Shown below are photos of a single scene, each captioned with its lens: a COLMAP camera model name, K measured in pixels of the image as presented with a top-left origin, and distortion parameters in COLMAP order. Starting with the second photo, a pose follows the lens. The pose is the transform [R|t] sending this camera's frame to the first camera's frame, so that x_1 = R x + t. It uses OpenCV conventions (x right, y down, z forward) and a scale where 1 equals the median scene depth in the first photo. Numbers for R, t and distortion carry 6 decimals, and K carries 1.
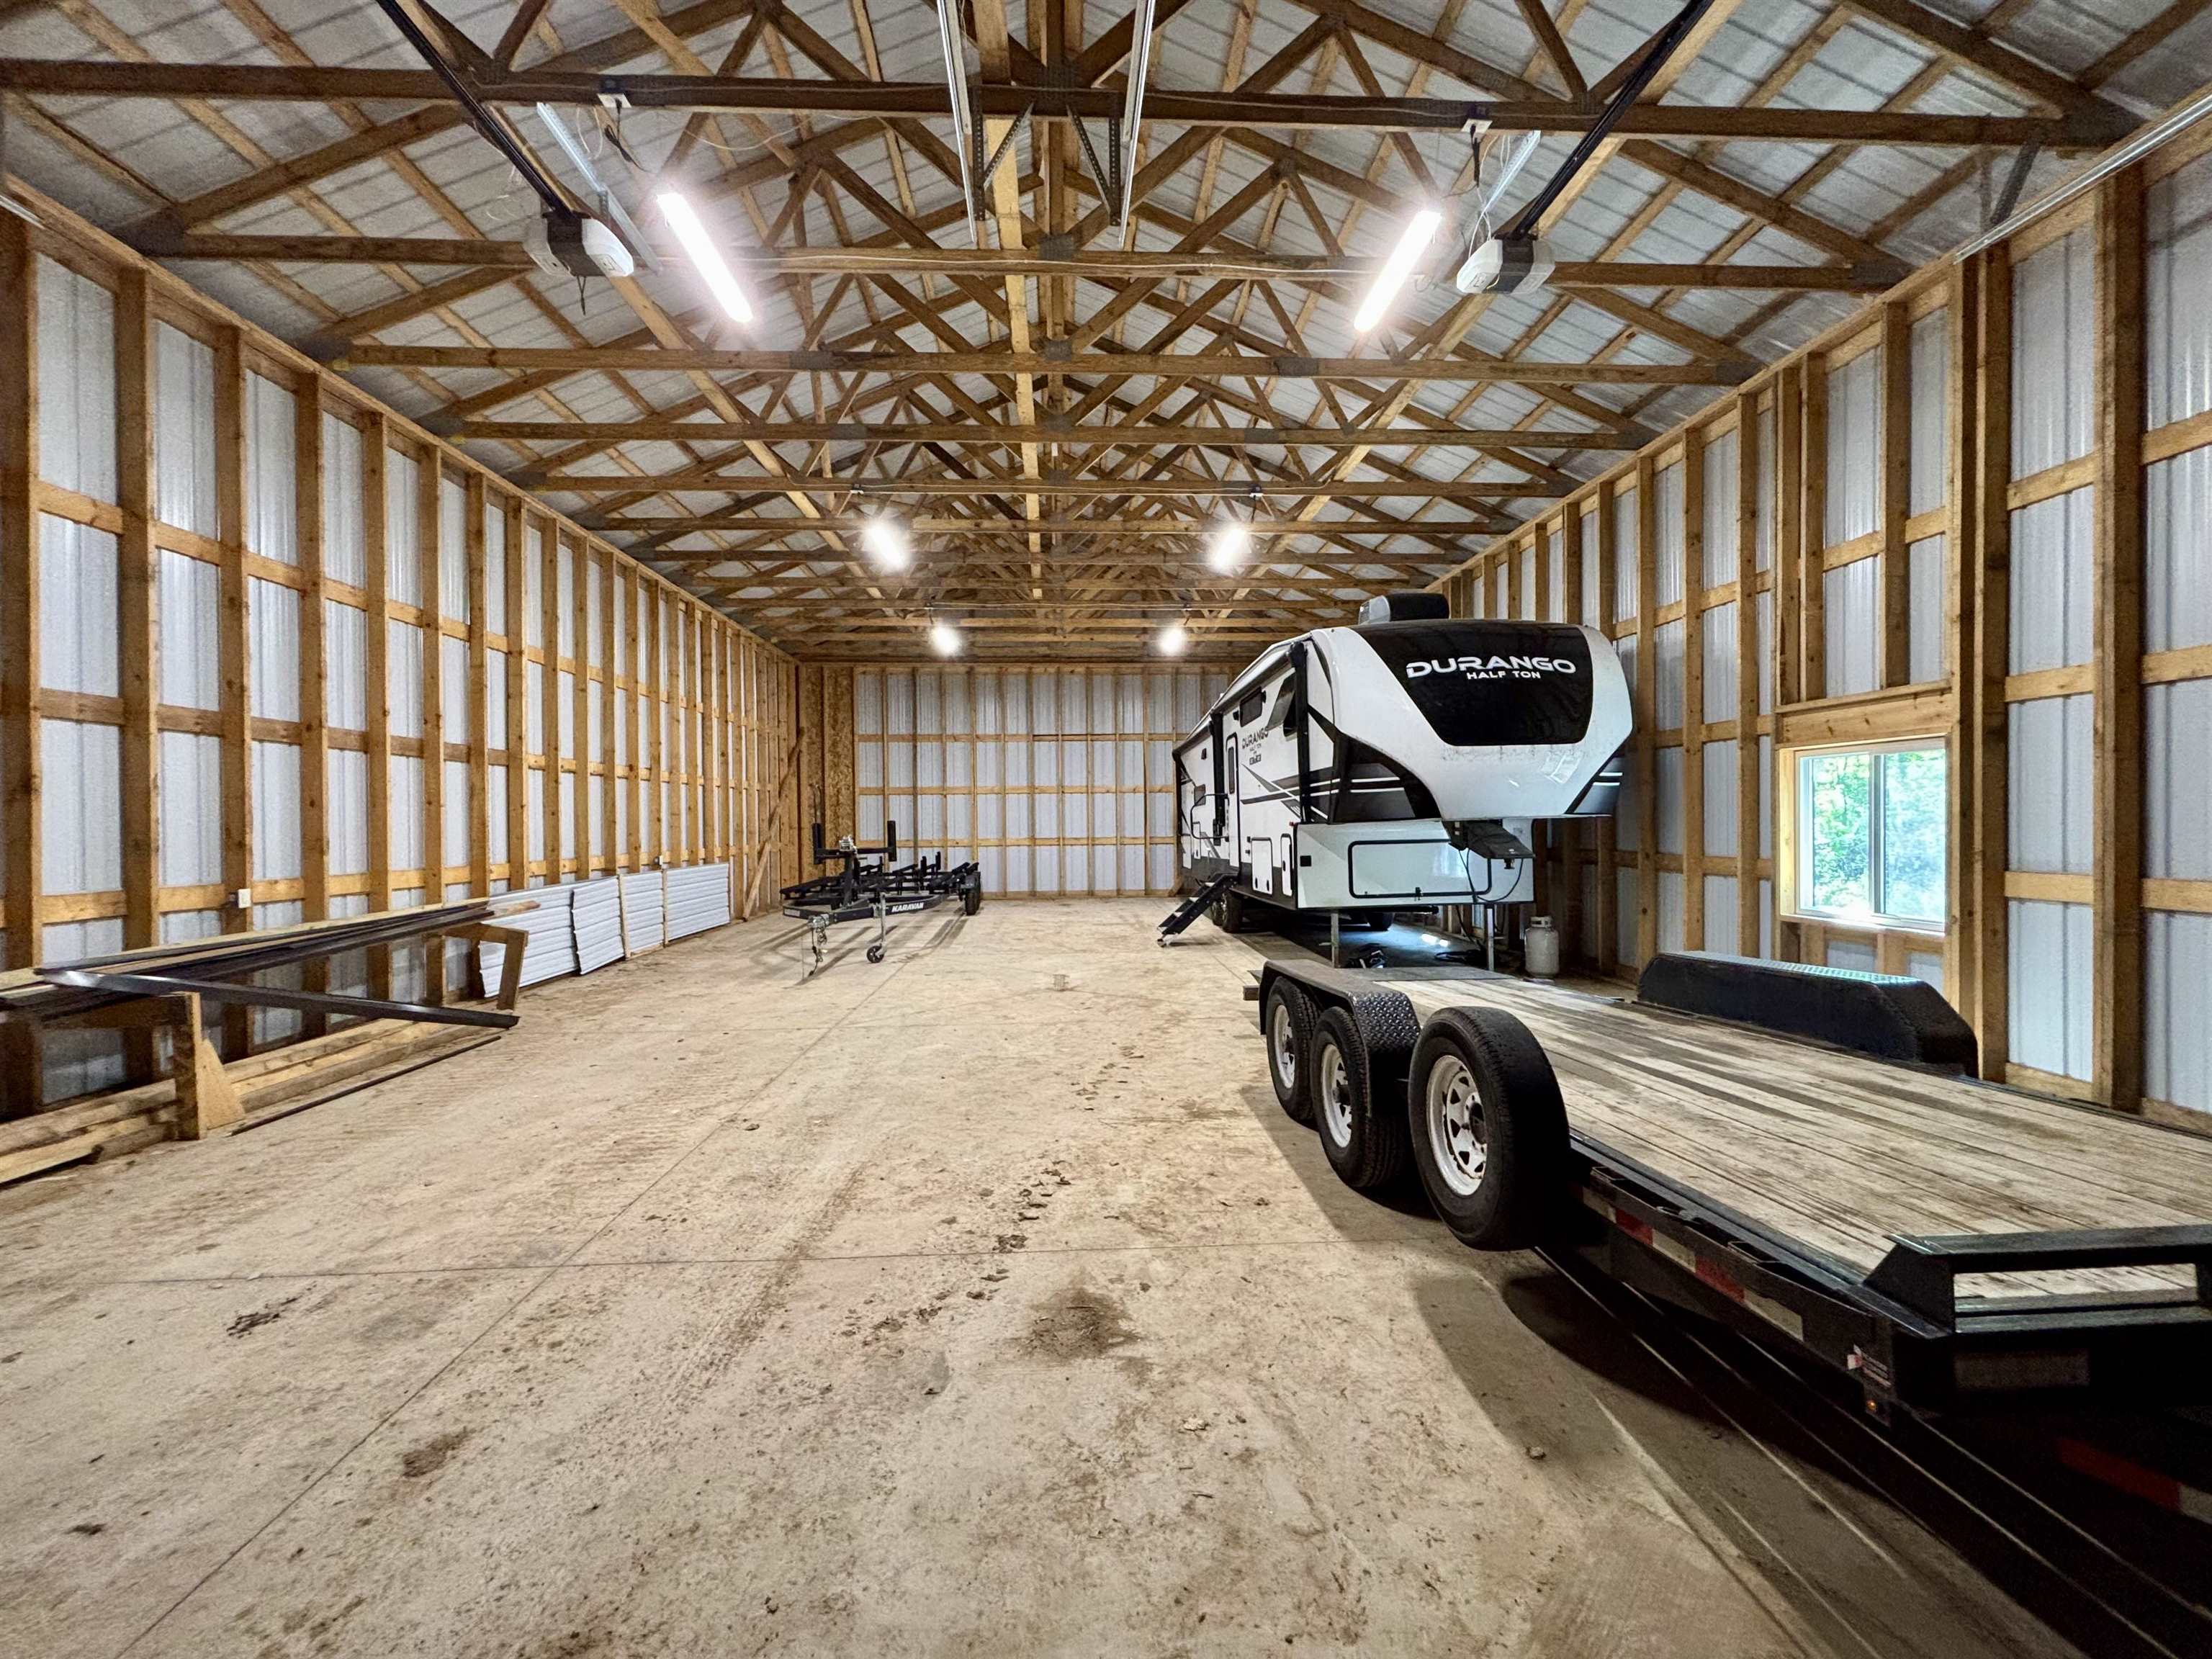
lens RADIAL K [[889.4, 0, 1103.8], [0, 889.4, 841.5], [0, 0, 1]] dist [0.002416, -0.001365]
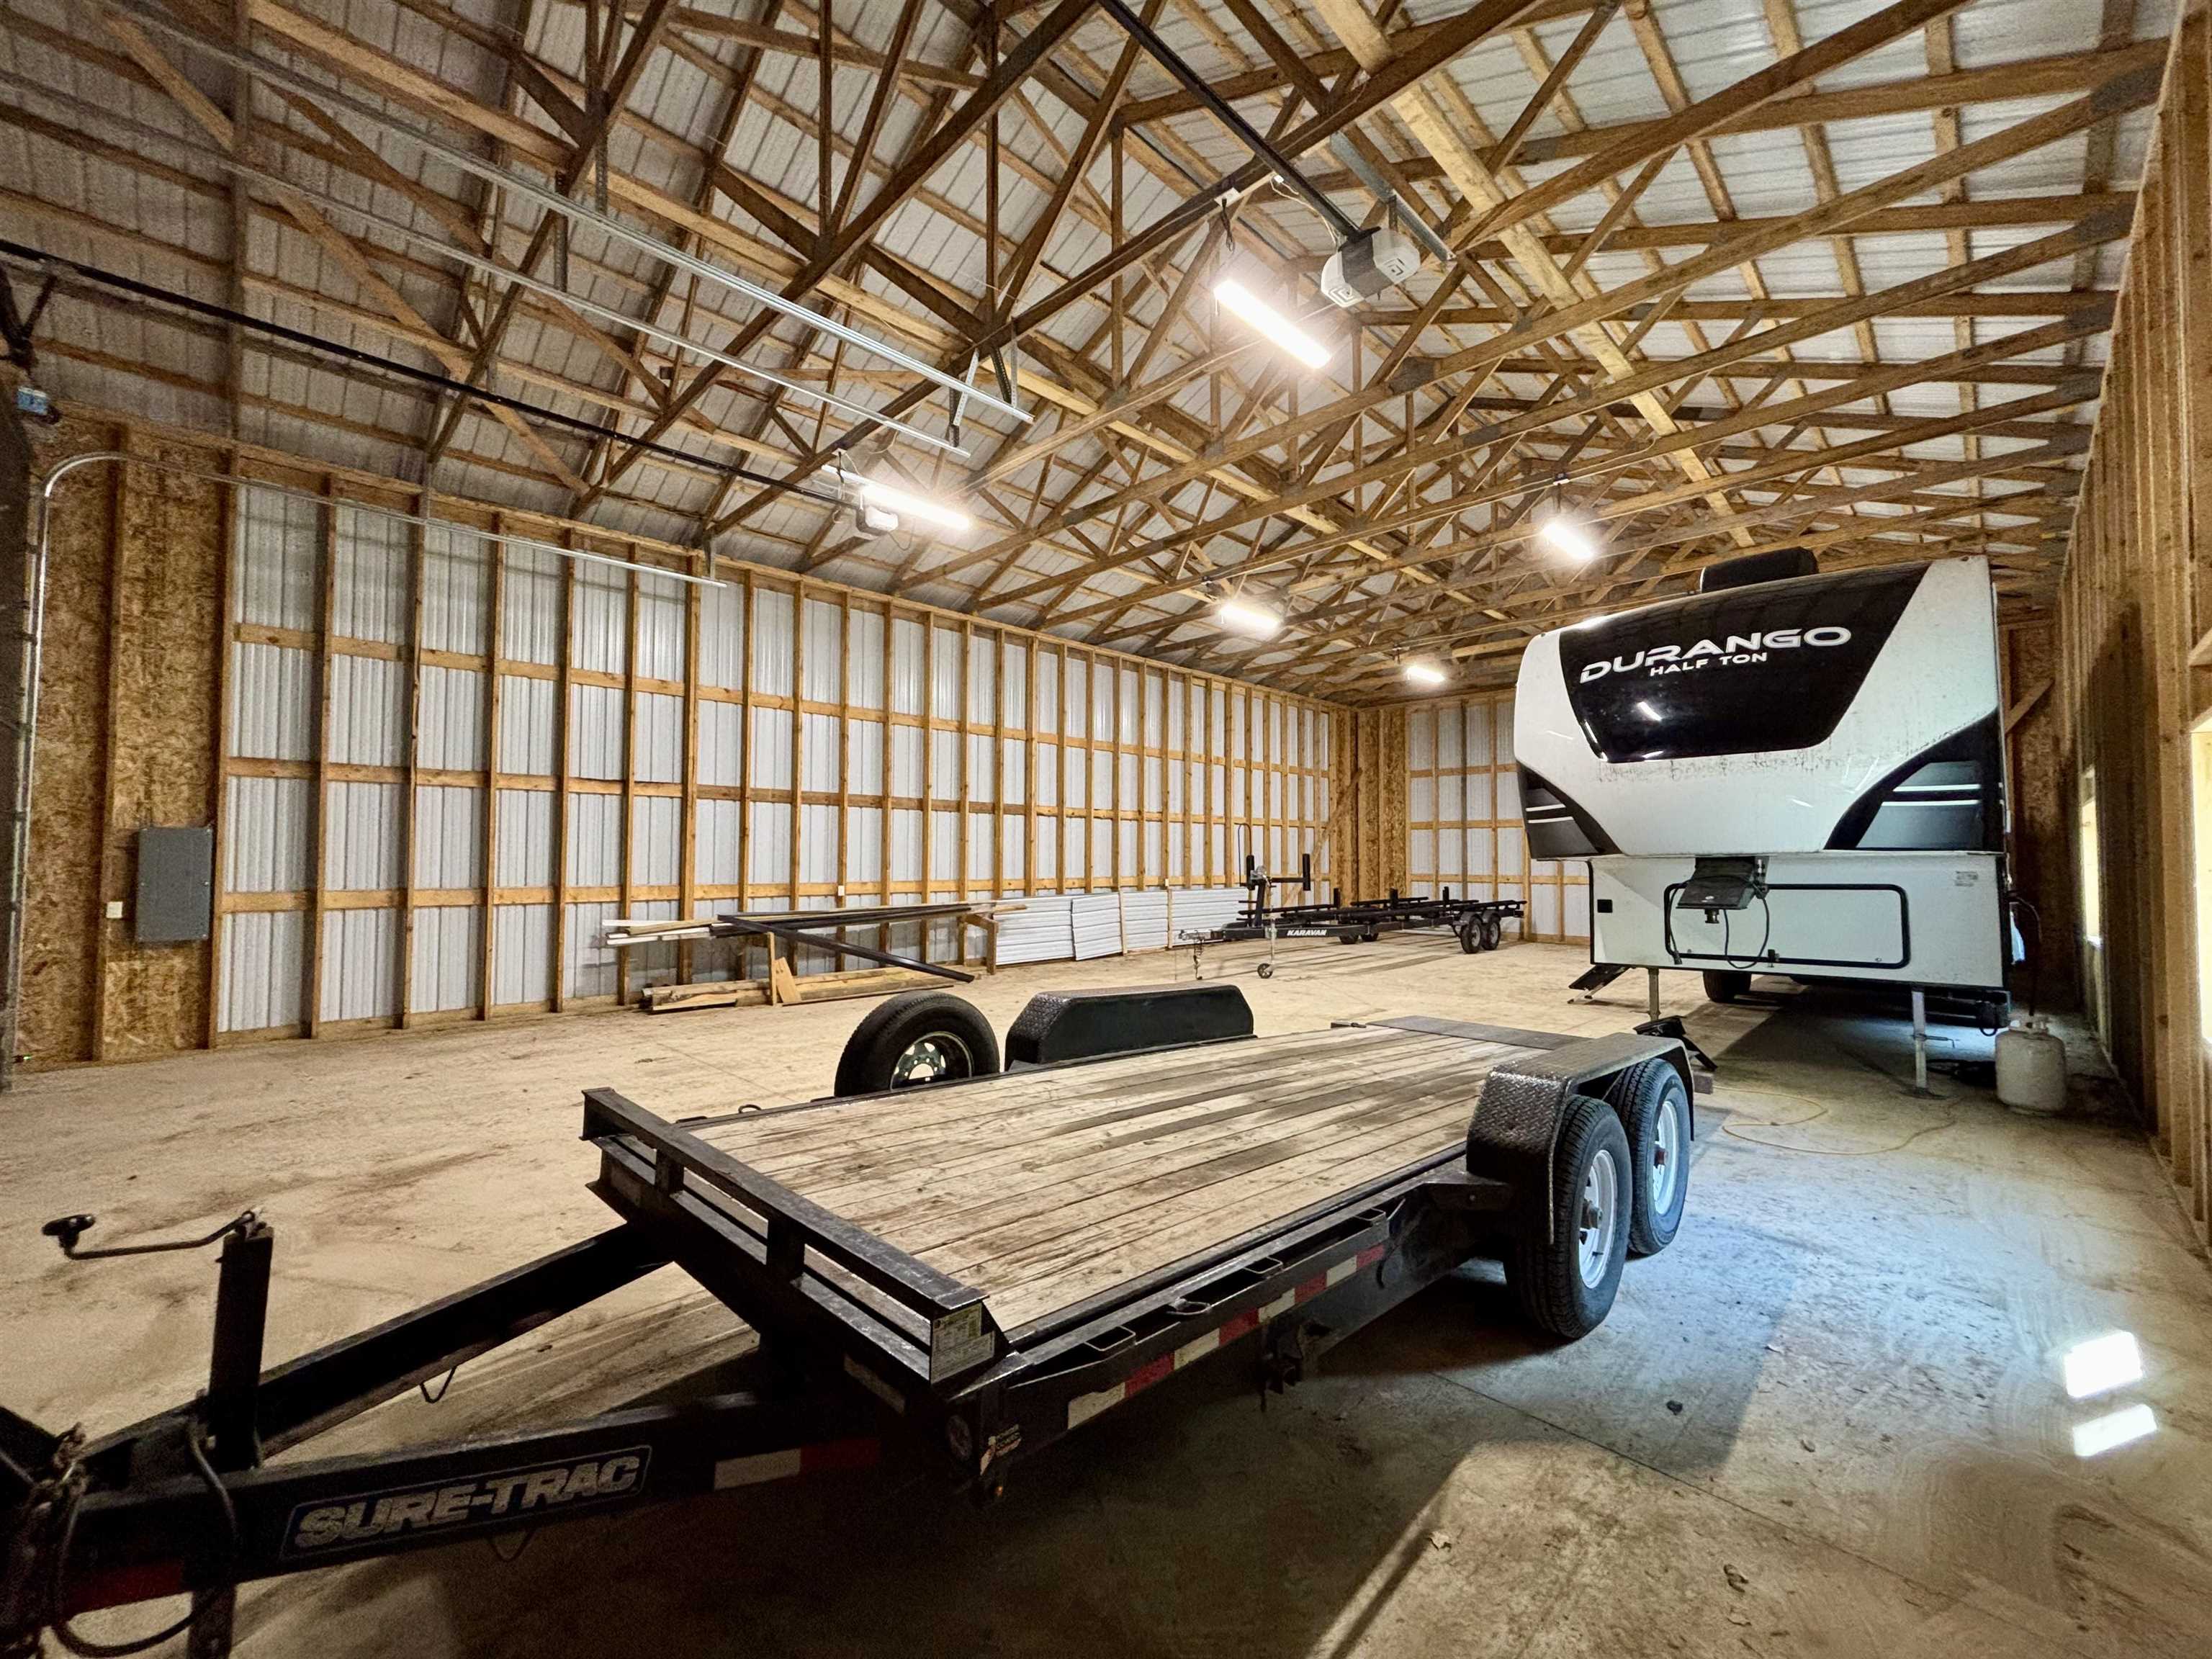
lens RADIAL K [[889.4, 0, 1110.5], [0, 889.4, 843.1], [0, 0, 1]] dist [0.002416, -0.001365]
pose [[0.671391, -0.001062, -0.741102, 0.657519], [-0.026143, 0.999343, -0.025116, -0.003758], [0.740642, 0.036237, 0.670922, 0.126097]]
